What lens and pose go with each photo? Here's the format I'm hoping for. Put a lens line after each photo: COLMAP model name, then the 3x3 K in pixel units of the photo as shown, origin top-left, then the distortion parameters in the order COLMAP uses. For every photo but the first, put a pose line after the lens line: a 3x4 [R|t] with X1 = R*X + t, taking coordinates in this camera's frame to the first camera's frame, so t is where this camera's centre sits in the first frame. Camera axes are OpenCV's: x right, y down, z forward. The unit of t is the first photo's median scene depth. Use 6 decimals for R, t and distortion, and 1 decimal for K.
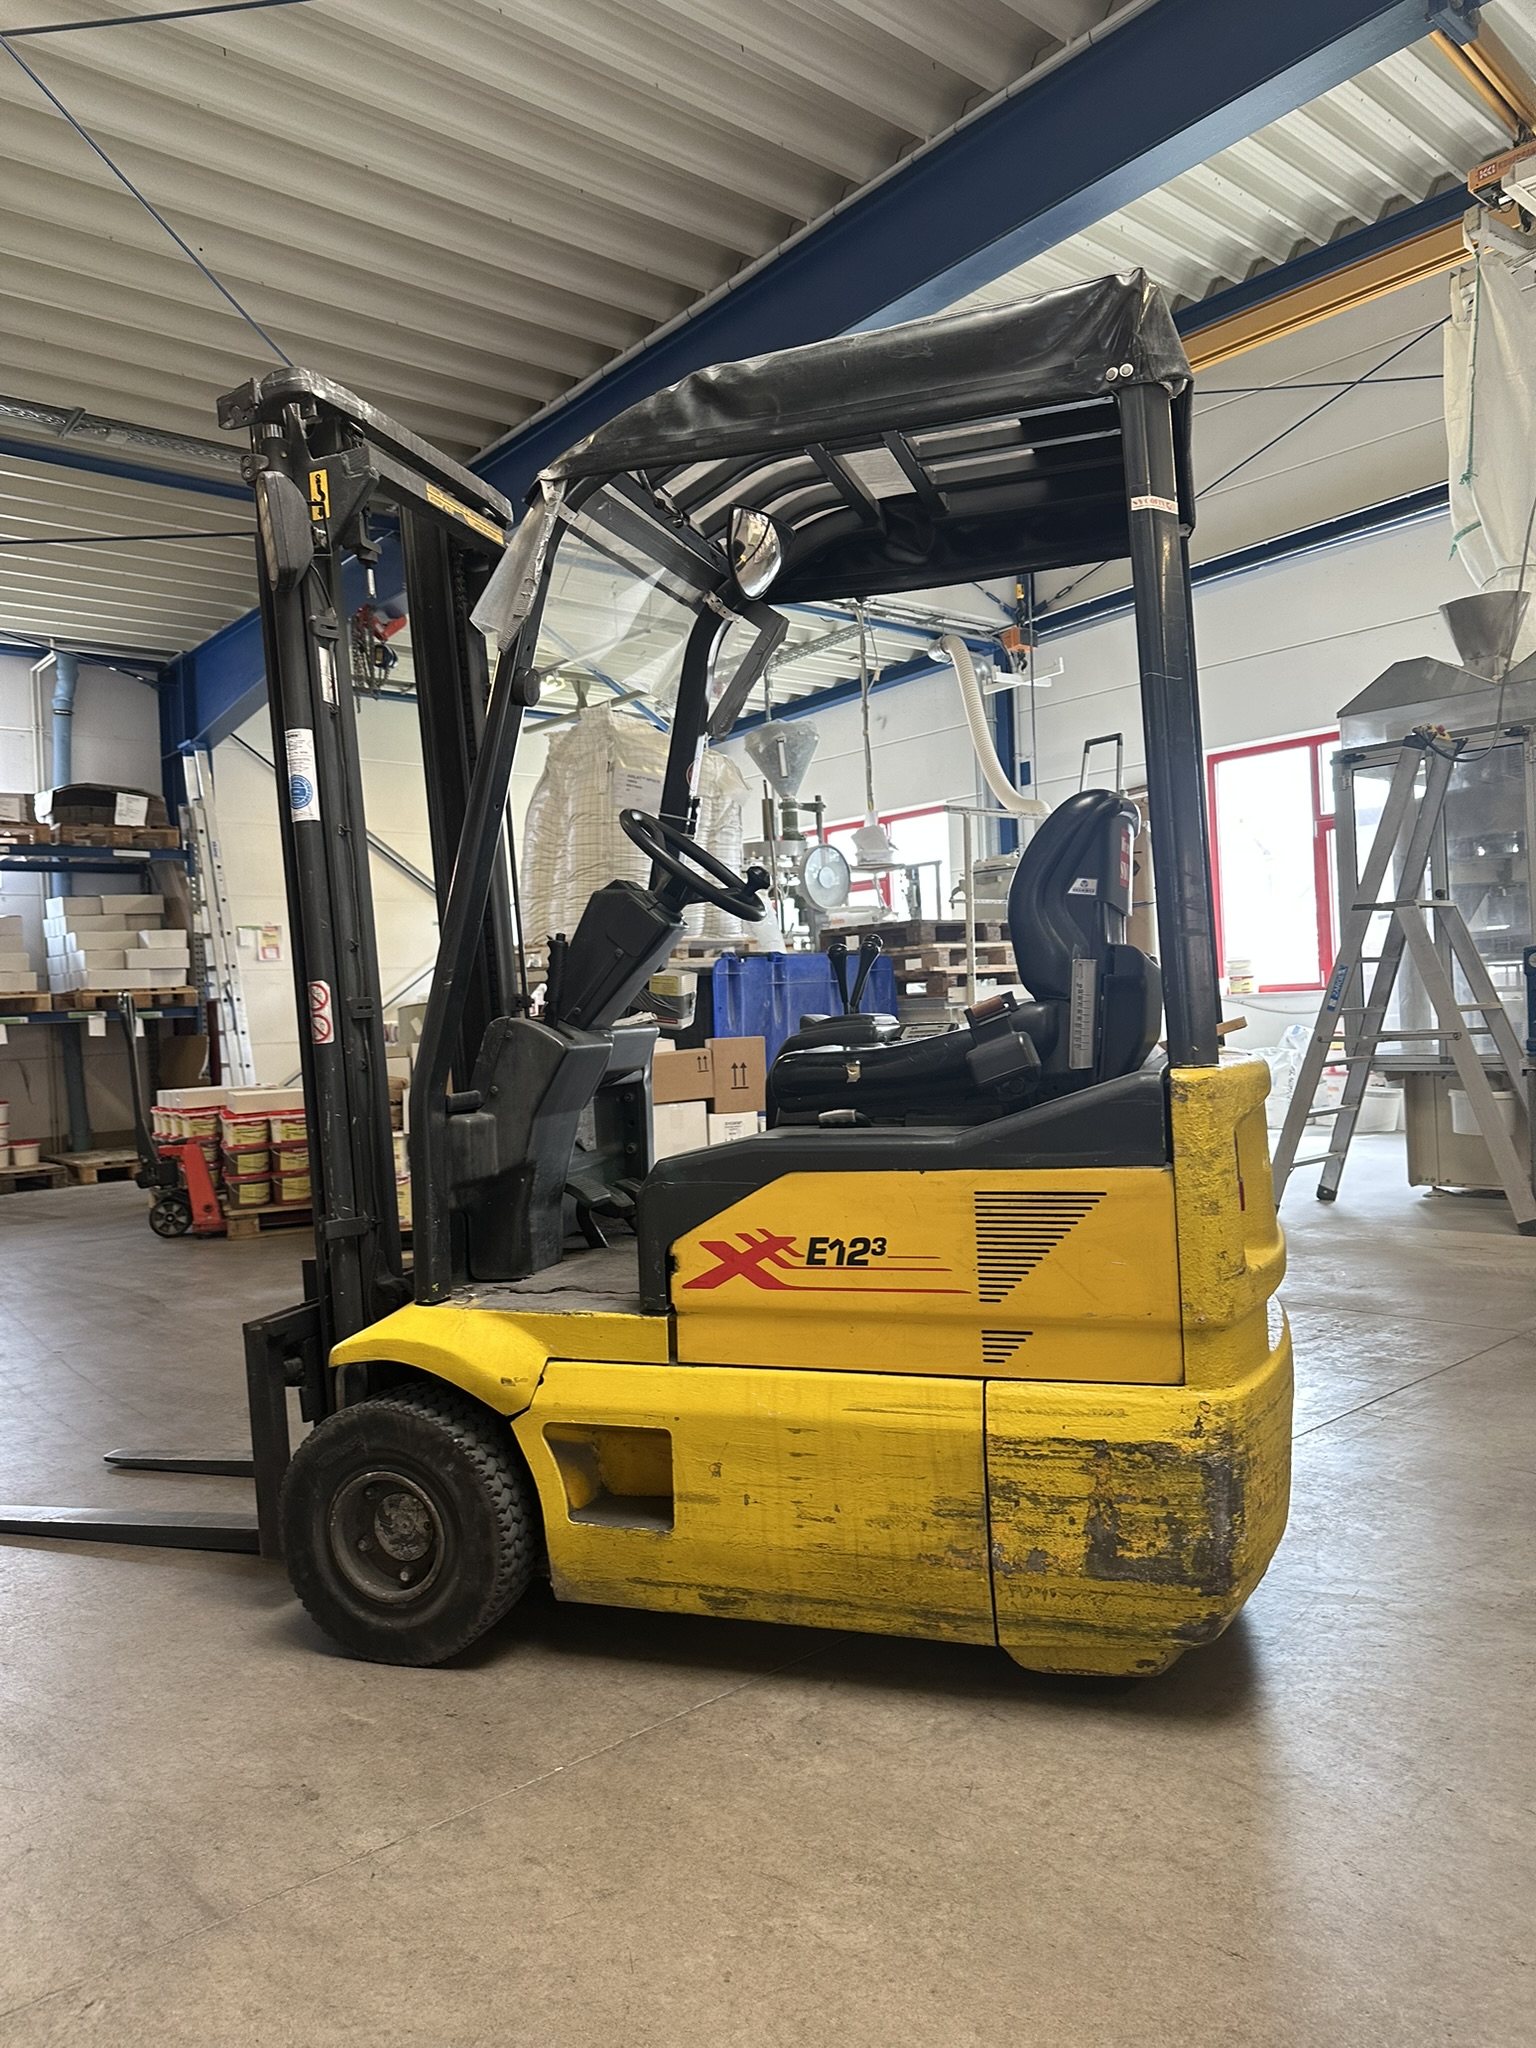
lens RADIAL K [[1447.3, 0, 768.3], [0, 1447.3, 1014.8], [0, 0, 1]] dist [0.007002, -0.010850]
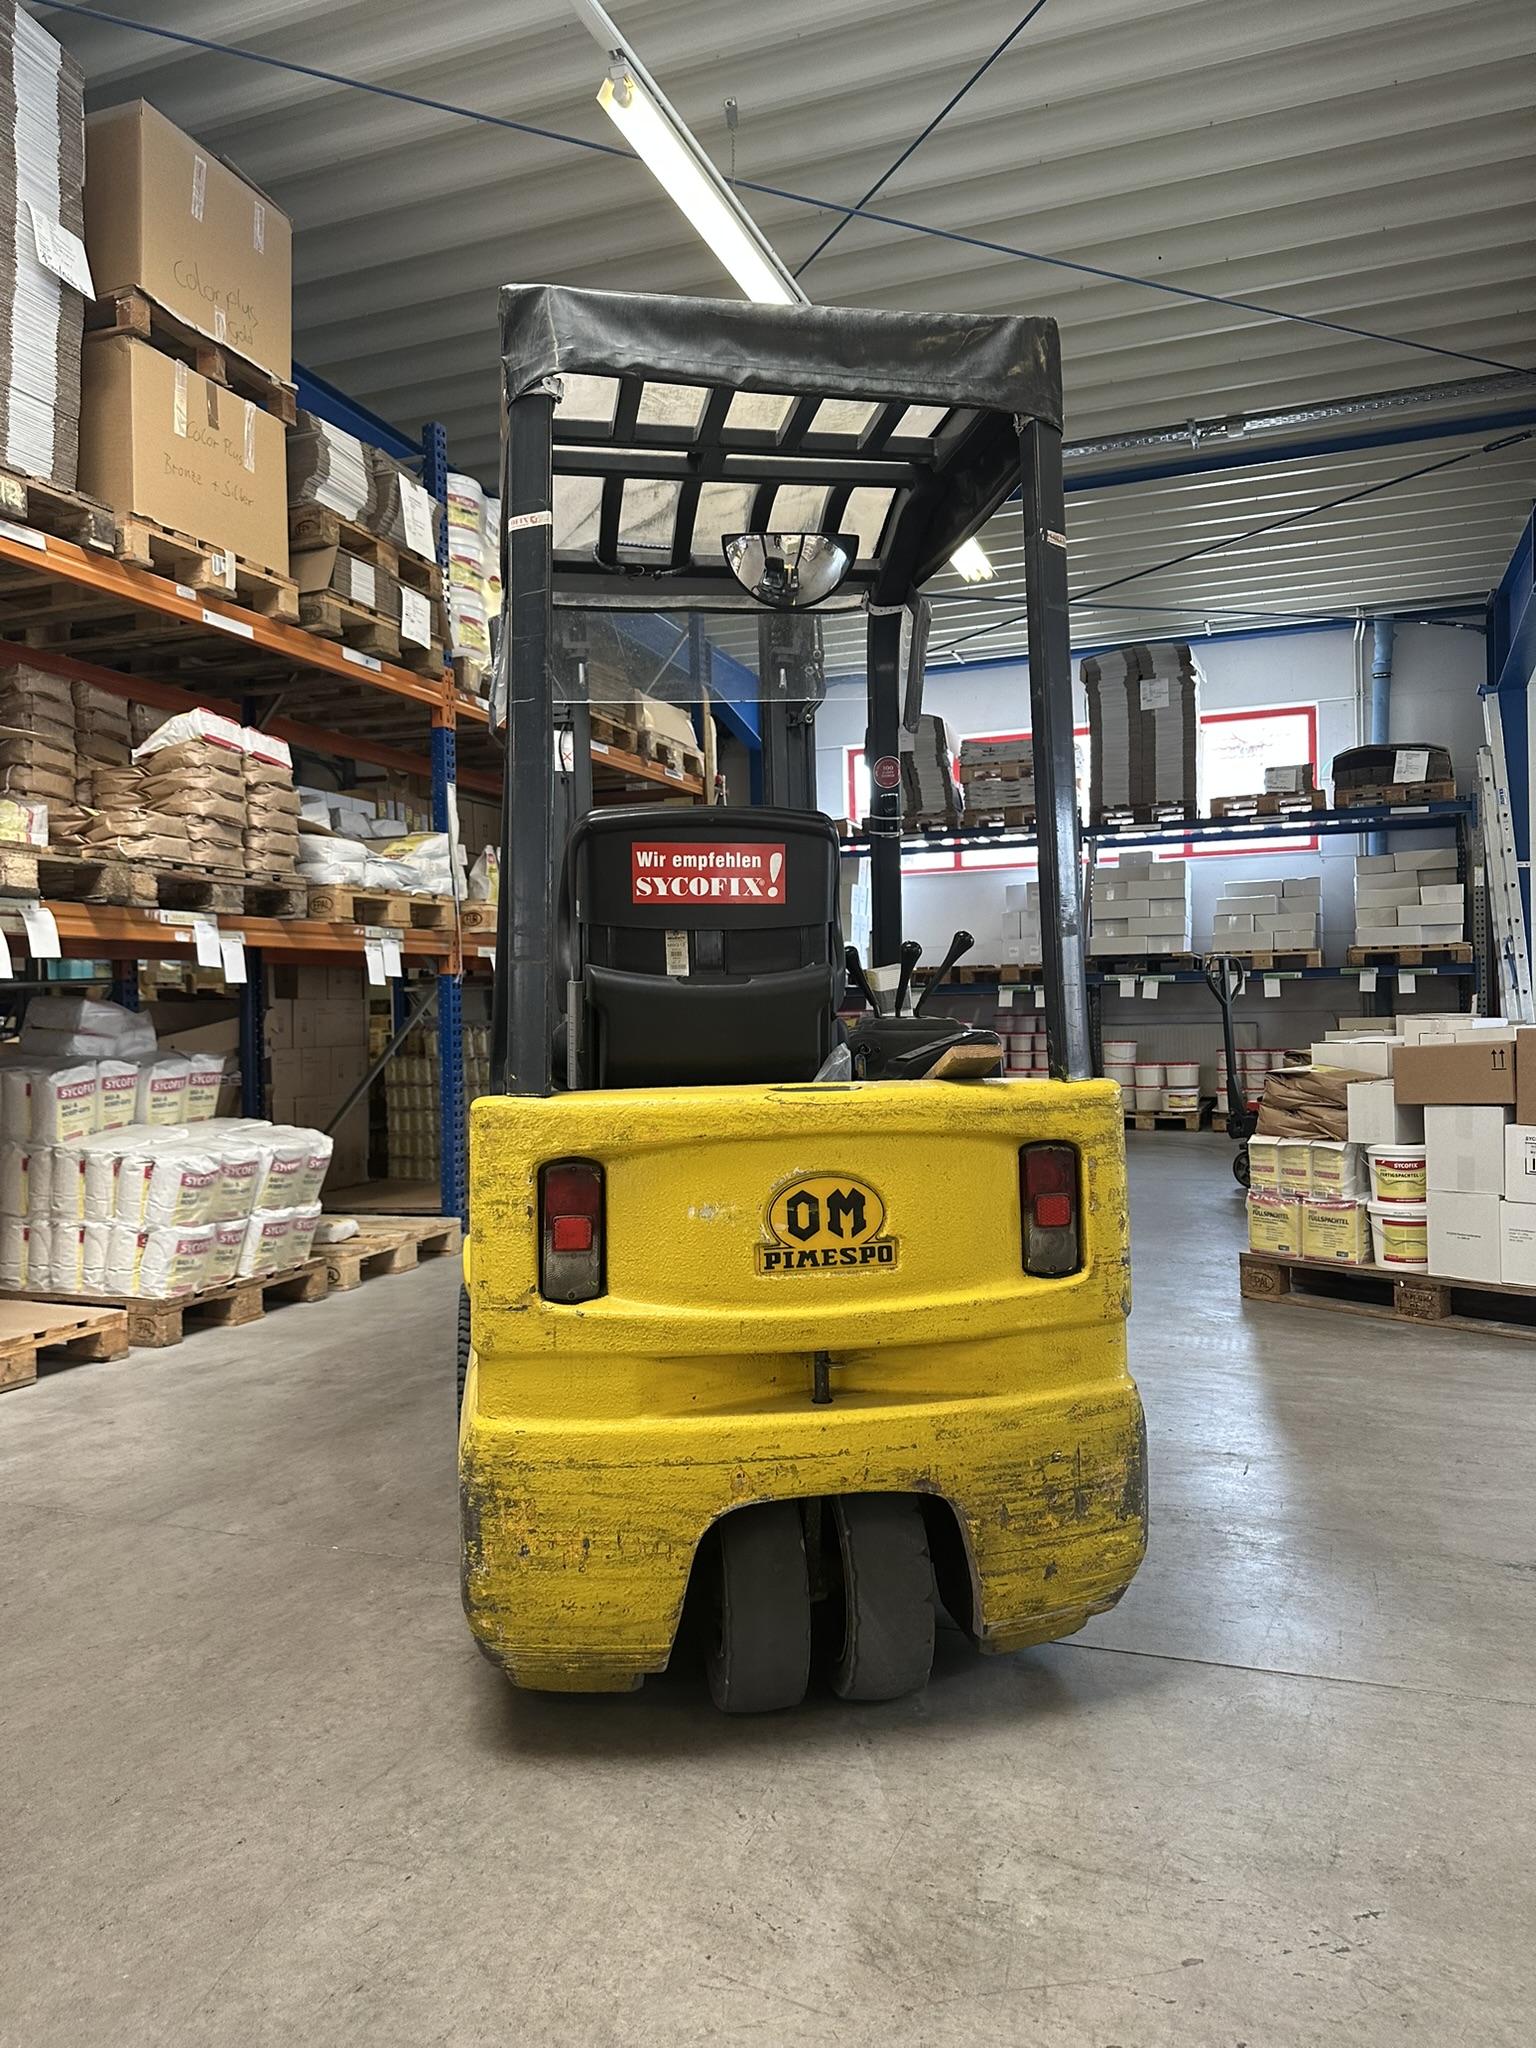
lens RADIAL K [[1447.3, 0, 772.4], [0, 1447.3, 1035.1], [0, 0, 1]] dist [0.007002, -0.010850]
pose [[0.480173, 0.056801, -0.875333, 0.234752], [-0.007385, 0.998128, 0.060717, -0.013568], [0.877143, -0.022690, 0.479693, 0.128886]]
